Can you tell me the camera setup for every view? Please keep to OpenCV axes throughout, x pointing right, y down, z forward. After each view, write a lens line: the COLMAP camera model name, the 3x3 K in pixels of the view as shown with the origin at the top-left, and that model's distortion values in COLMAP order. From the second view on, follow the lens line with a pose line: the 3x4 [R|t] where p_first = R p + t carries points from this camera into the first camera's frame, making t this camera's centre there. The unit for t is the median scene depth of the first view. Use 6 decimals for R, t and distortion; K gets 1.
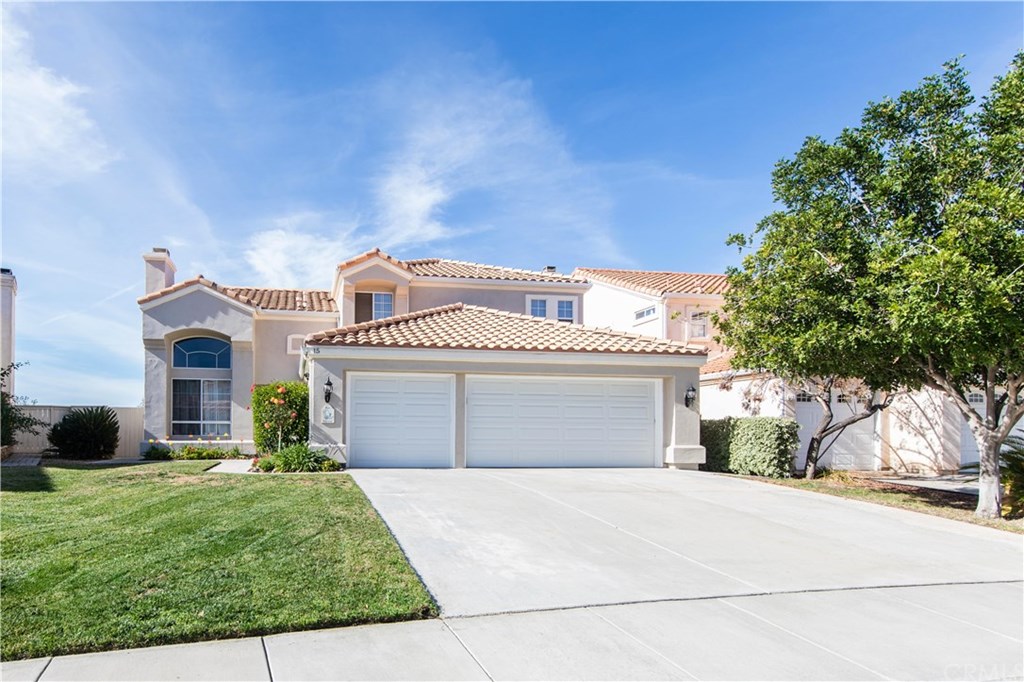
lens RADIAL K [[502.2, 0, 409.6], [0, 502.2, 378.6], [0, 0, 1]] dist [0.000494, 0.000019]
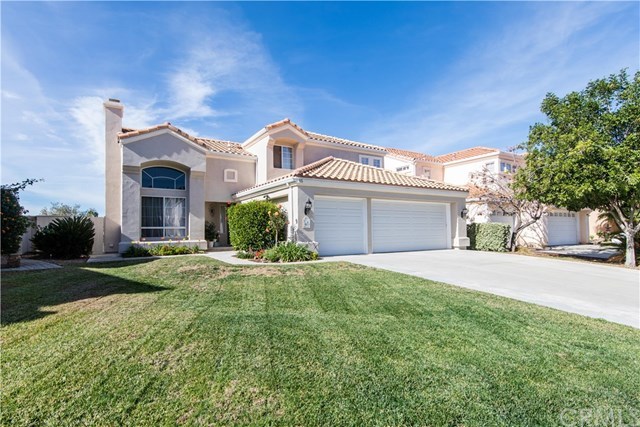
lens RADIAL K [[285.6, 0, 317.3], [0, 285.6, 196.0], [0, 0, 1]] dist [0.002664, 0.000641]
pose [[0.937199, 0.028348, 0.347641, -0.348772], [-0.023195, 0.999551, -0.018977, 0.004563], [-0.348023, 0.009722, 0.937436, 0.128877]]
